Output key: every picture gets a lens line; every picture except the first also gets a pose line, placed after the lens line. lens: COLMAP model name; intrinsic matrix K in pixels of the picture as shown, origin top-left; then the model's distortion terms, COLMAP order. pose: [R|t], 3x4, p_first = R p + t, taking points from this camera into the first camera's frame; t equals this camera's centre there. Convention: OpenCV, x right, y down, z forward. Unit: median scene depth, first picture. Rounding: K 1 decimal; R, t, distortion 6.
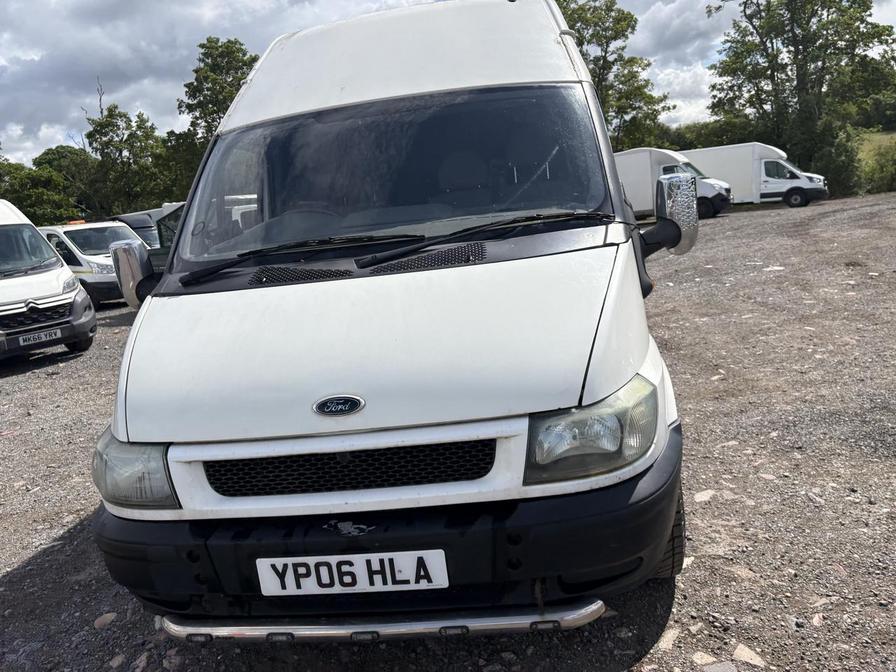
lens RADIAL K [[662.4, 0, 448.0], [0, 662.4, 336.0], [0, 0, 1]] dist [0.055704, -0.062628]
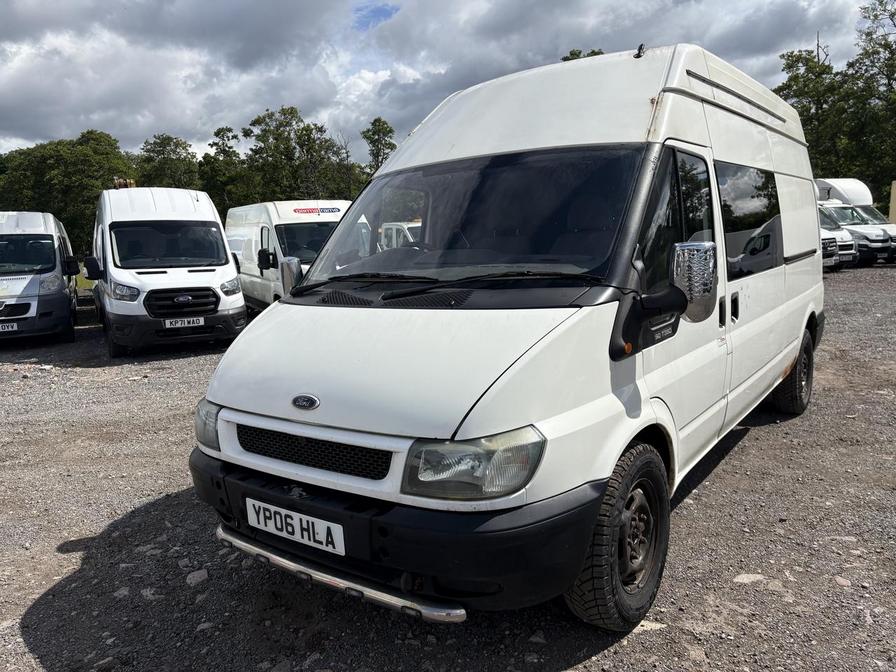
lens RADIAL K [[662.4, 0, 448.0], [0, 662.4, 336.0], [0, 0, 1]] dist [0.055704, -0.062628]
pose [[0.871566, 0.142608, -0.469079, 0.706960], [-0.144035, 0.989020, 0.033057, -0.115504], [0.468643, 0.038753, 0.882537, -0.065088]]
